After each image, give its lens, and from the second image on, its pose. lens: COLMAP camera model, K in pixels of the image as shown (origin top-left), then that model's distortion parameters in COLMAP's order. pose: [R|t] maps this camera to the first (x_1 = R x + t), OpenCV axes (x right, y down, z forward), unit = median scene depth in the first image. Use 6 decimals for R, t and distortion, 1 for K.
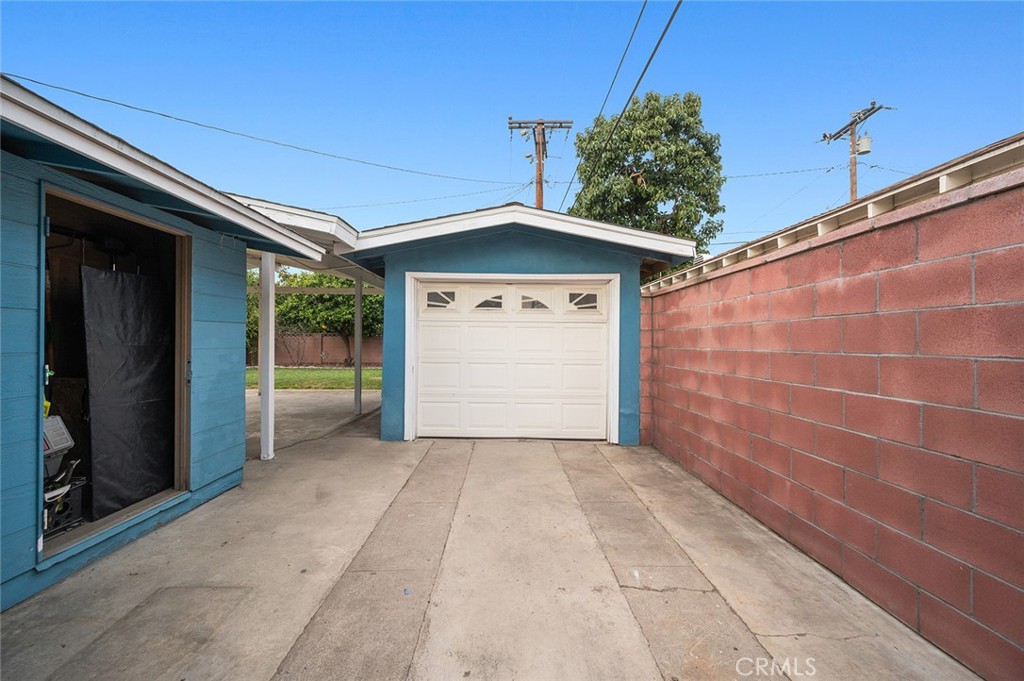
lens RADIAL K [[407.3, 0, 512.0], [0, 407.3, 340.5], [0, 0, 1]] dist [-0.000492, -0.000062]
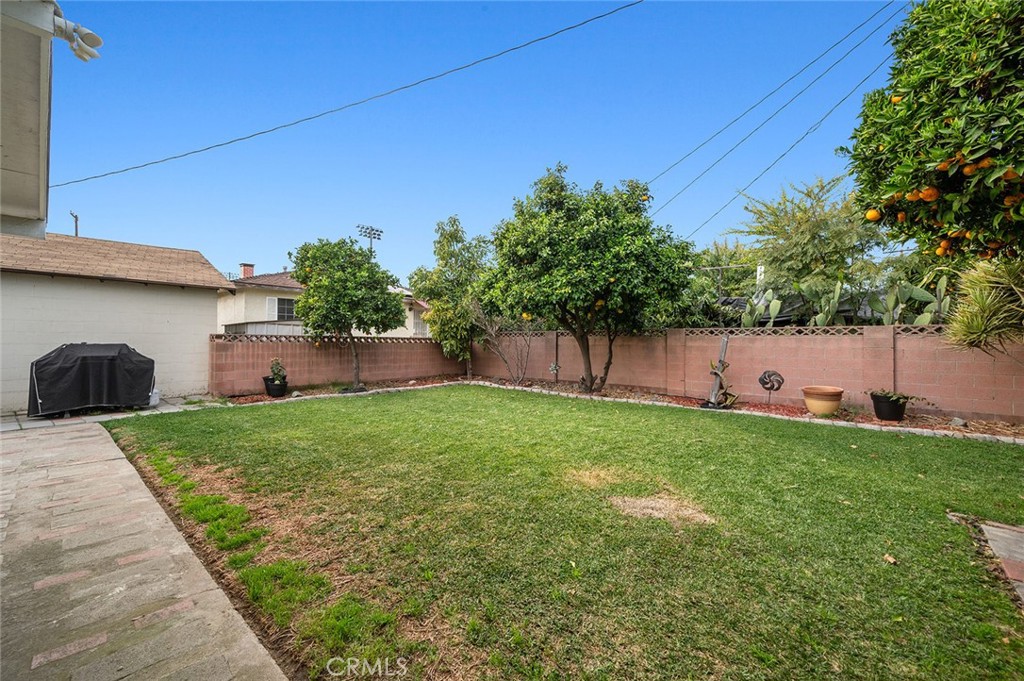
lens RADIAL K [[407.3, 0, 512.0], [0, 407.3, 340.5], [0, 0, 1]] dist [-0.000492, -0.000062]
pose [[0.752355, -0.003153, -0.658751, -0.146750], [0.001028, 0.999993, -0.003613, -0.001735], [0.658757, 0.002041, 0.752353, 0.617122]]
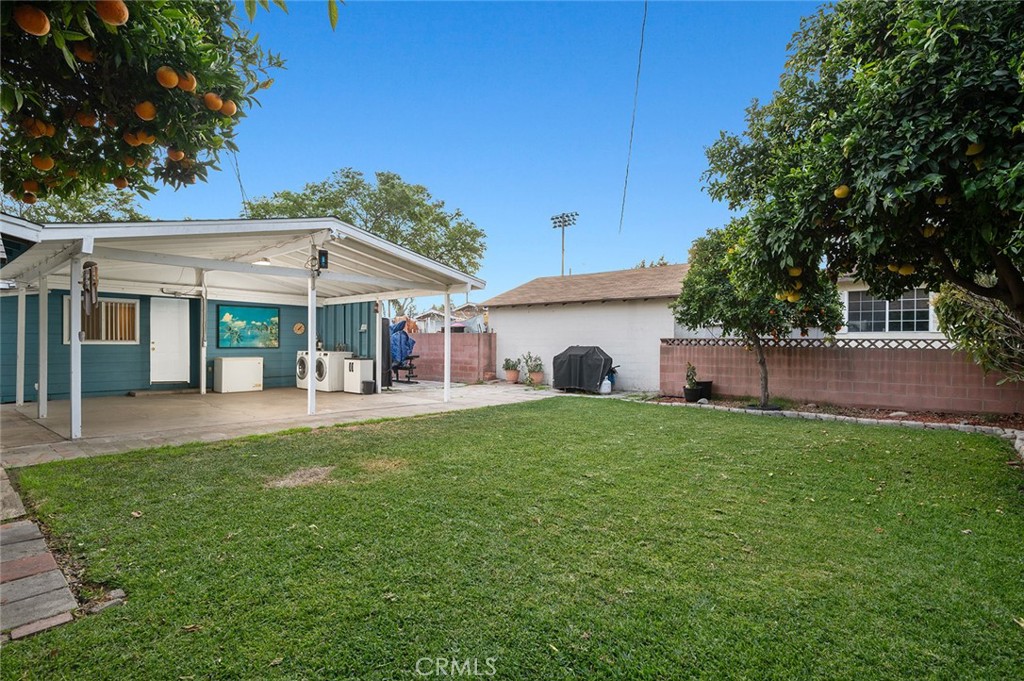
lens RADIAL K [[512.0, 0, 512.0], [0, 512.0, 340.5], [0, 0, 1]] dist [-0.002771, -0.000405]
pose [[-0.645665, -0.015889, -0.763456, -0.075550], [-0.009004, 0.999872, -0.013194, 0.002422], [0.763568, -0.001645, -0.645726, 1.088747]]
